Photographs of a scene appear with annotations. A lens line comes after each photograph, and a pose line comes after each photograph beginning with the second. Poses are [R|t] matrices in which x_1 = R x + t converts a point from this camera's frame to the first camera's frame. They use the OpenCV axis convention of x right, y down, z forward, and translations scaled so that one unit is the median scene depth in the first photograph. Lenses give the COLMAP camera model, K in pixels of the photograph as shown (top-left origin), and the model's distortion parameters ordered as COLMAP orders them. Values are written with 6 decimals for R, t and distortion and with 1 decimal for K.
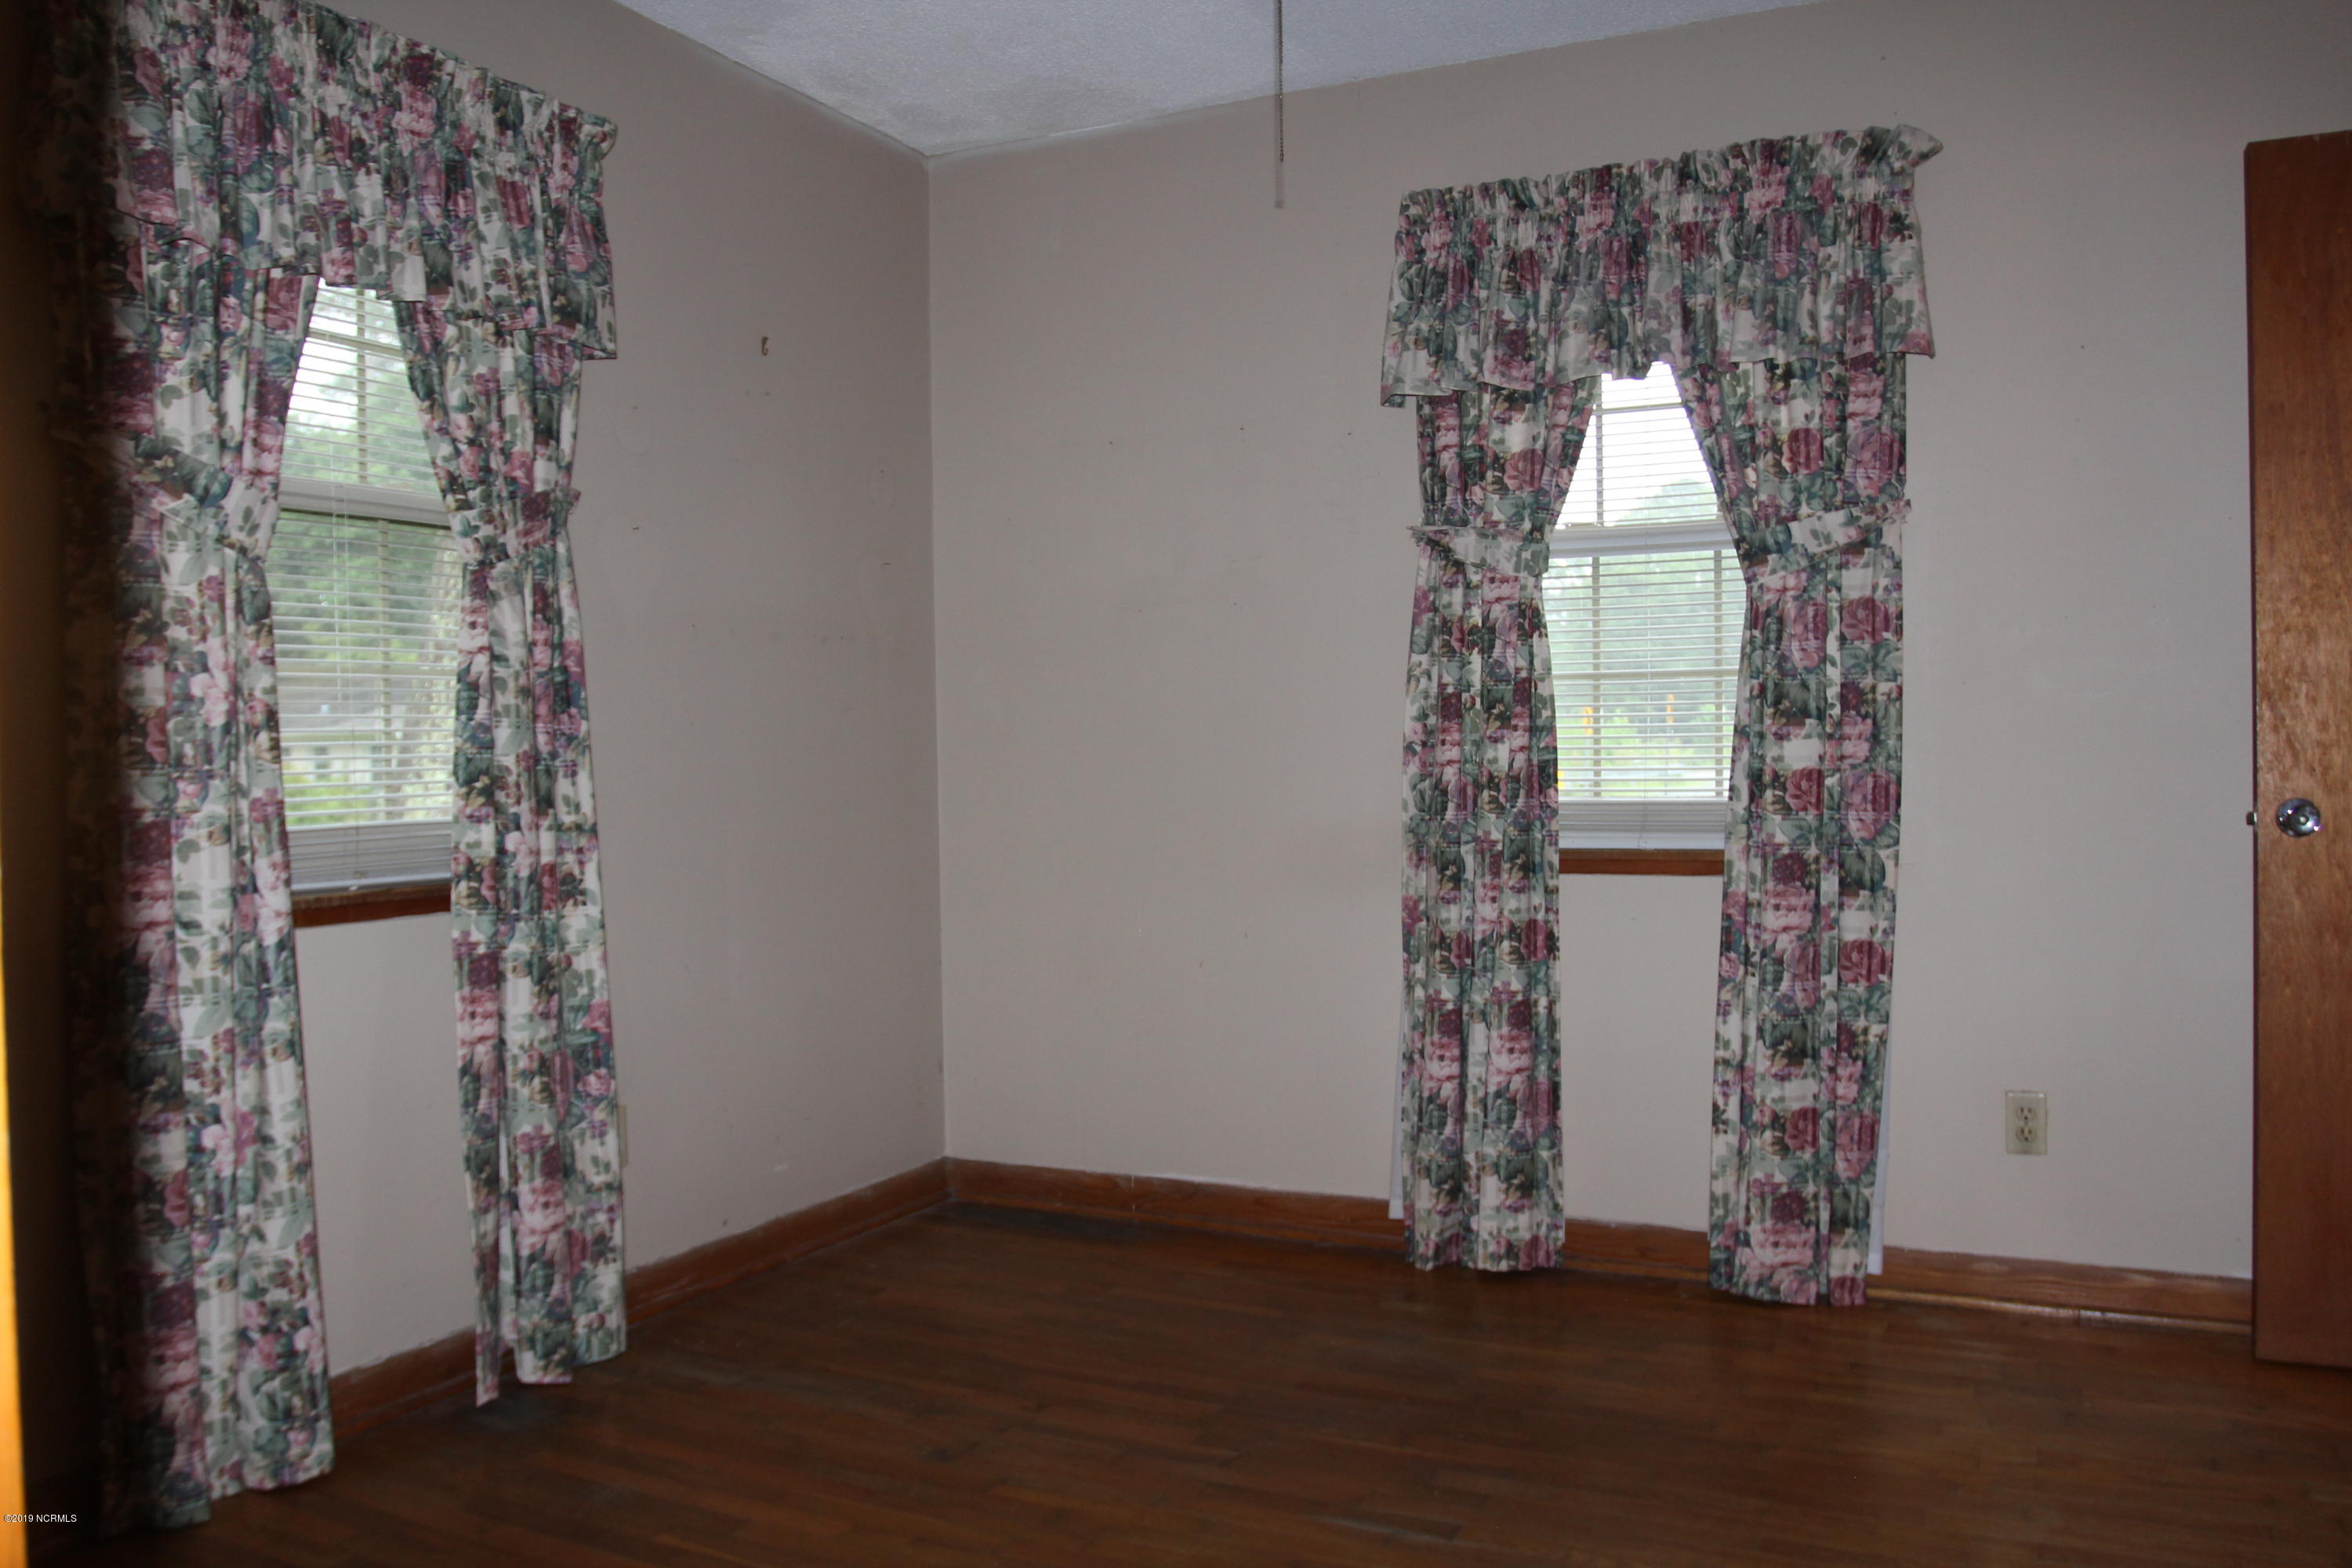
lens RADIAL K [[1858.2, 0, 1178.2], [0, 1858.2, 804.6], [0, 0, 1]] dist [-0.094462, 0.066041]
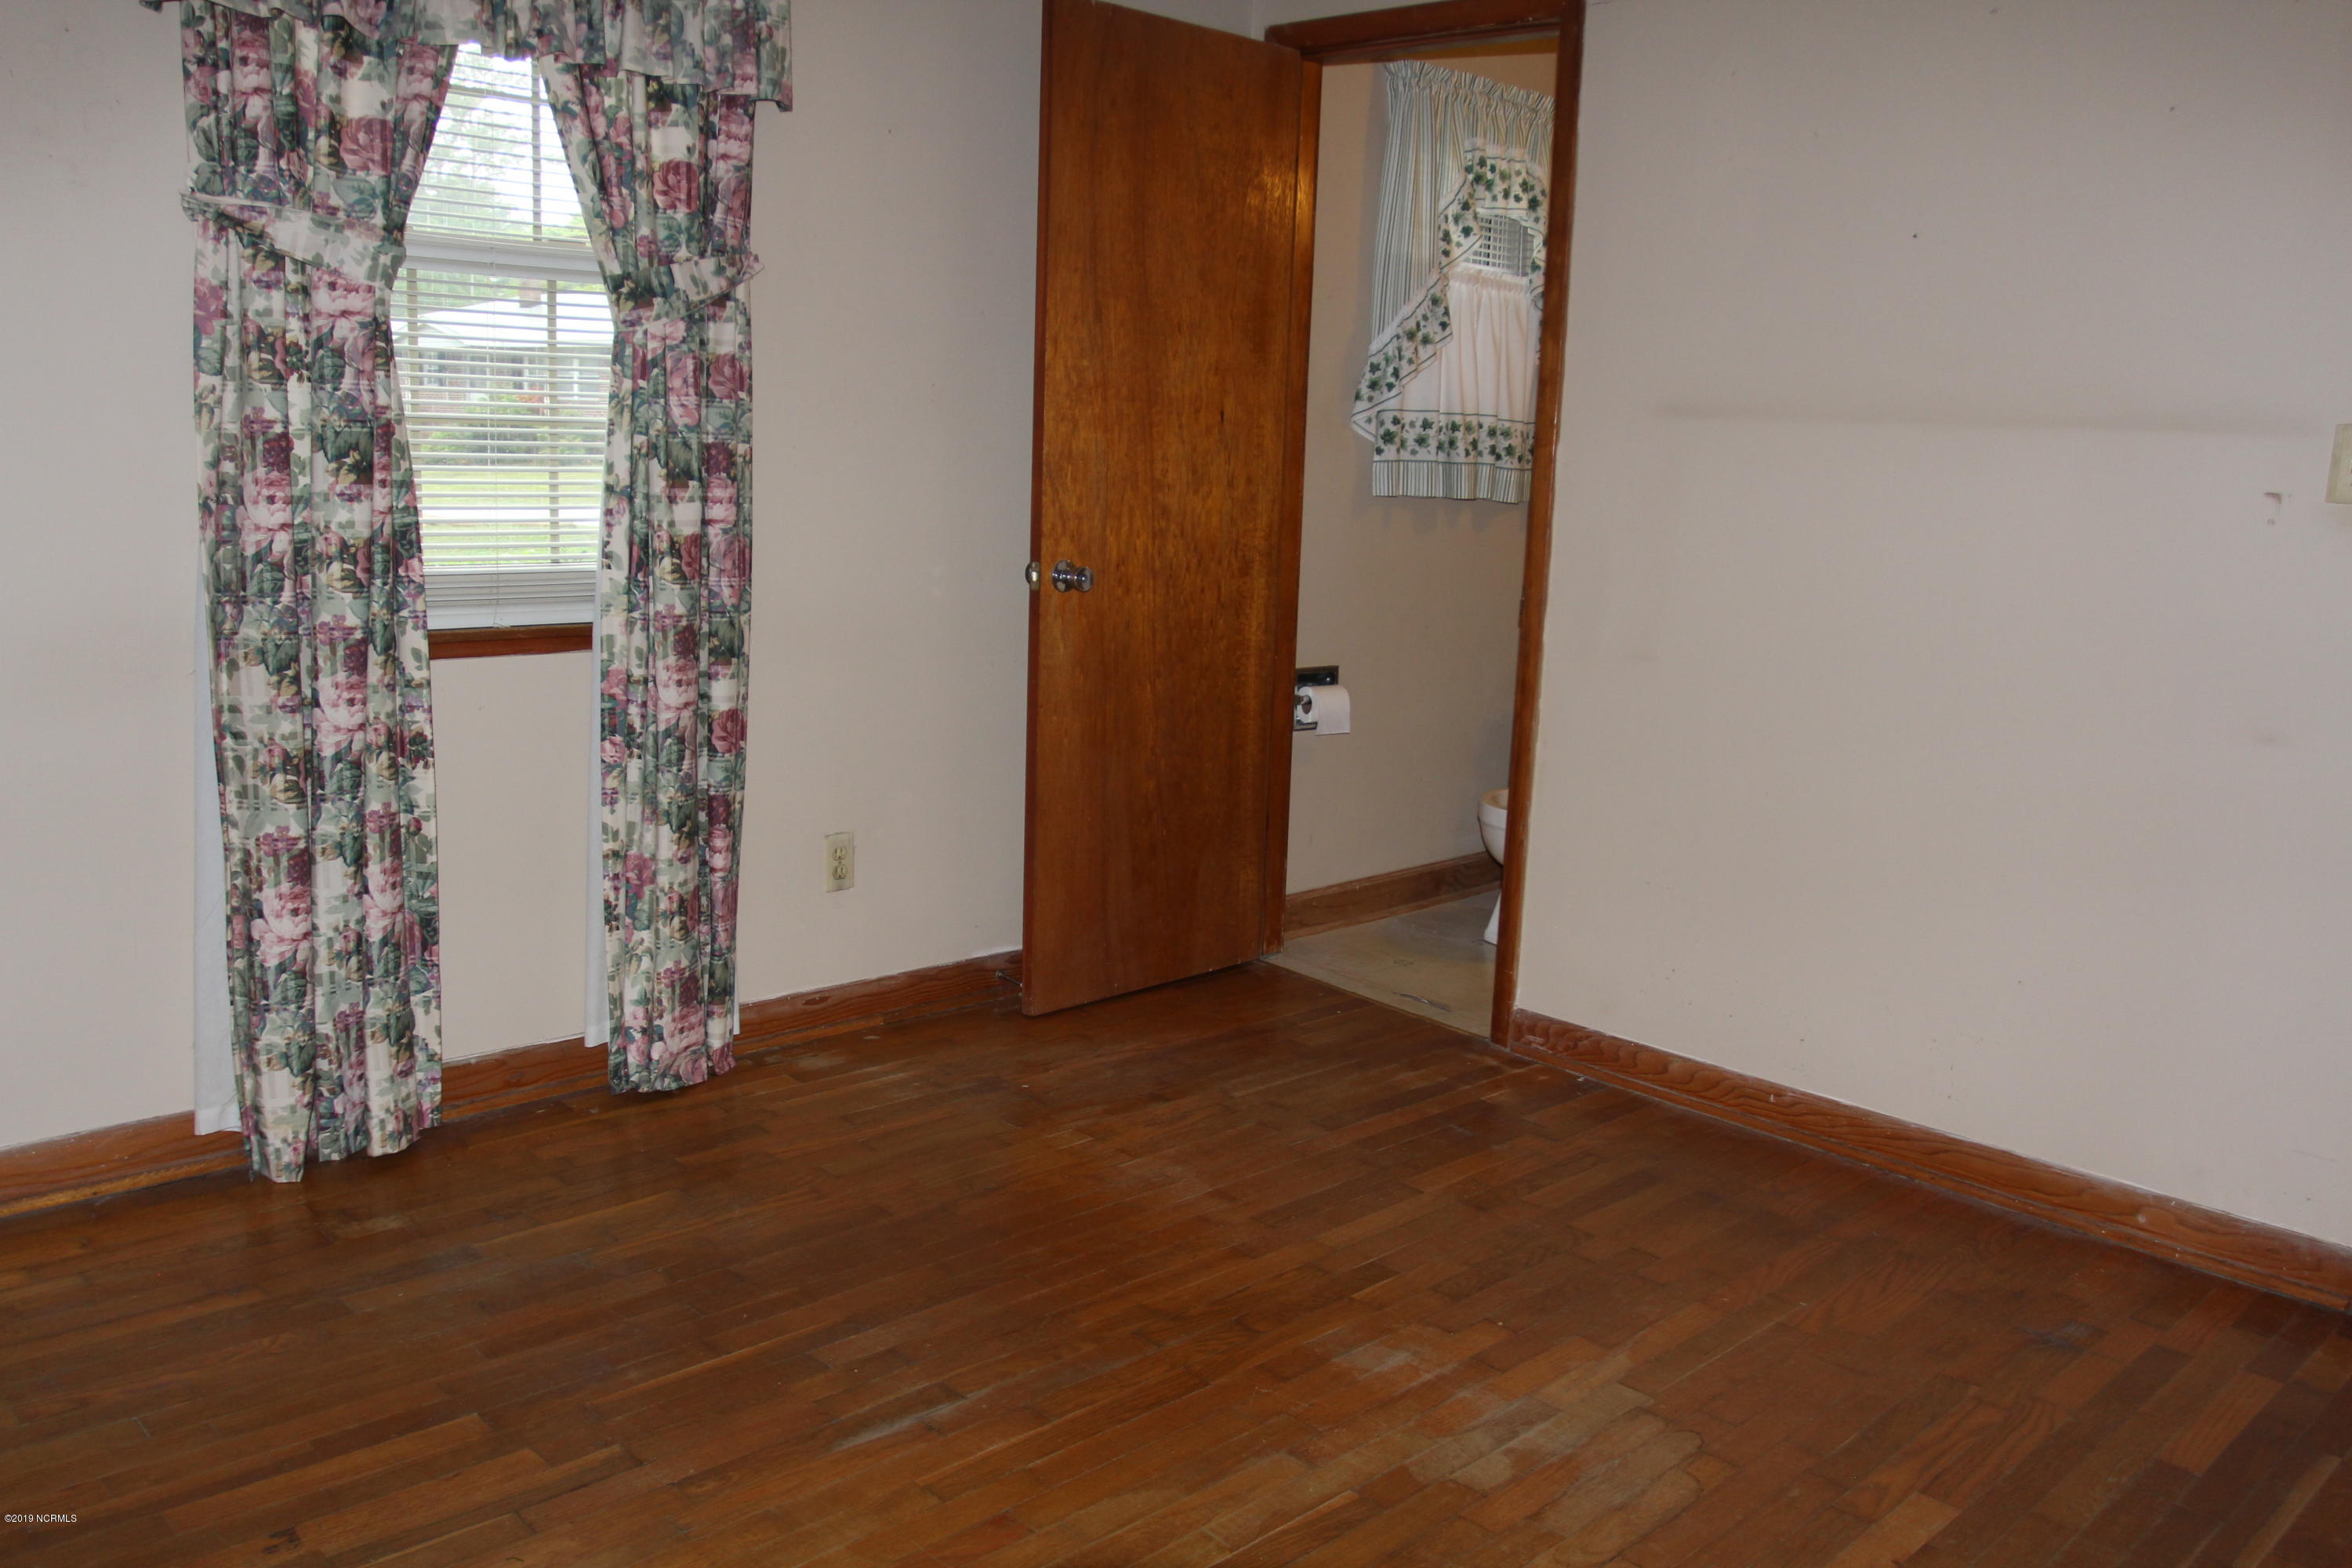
lens RADIAL K [[1858.2, 0, 1178.2], [0, 1858.2, 804.6], [0, 0, 1]] dist [-0.094462, 0.066041]
pose [[0.342070, -0.148706, 0.927833, -0.459697], [-0.014588, 0.986439, 0.163477, -0.039784], [-0.939561, -0.069456, 0.335262, 0.426626]]
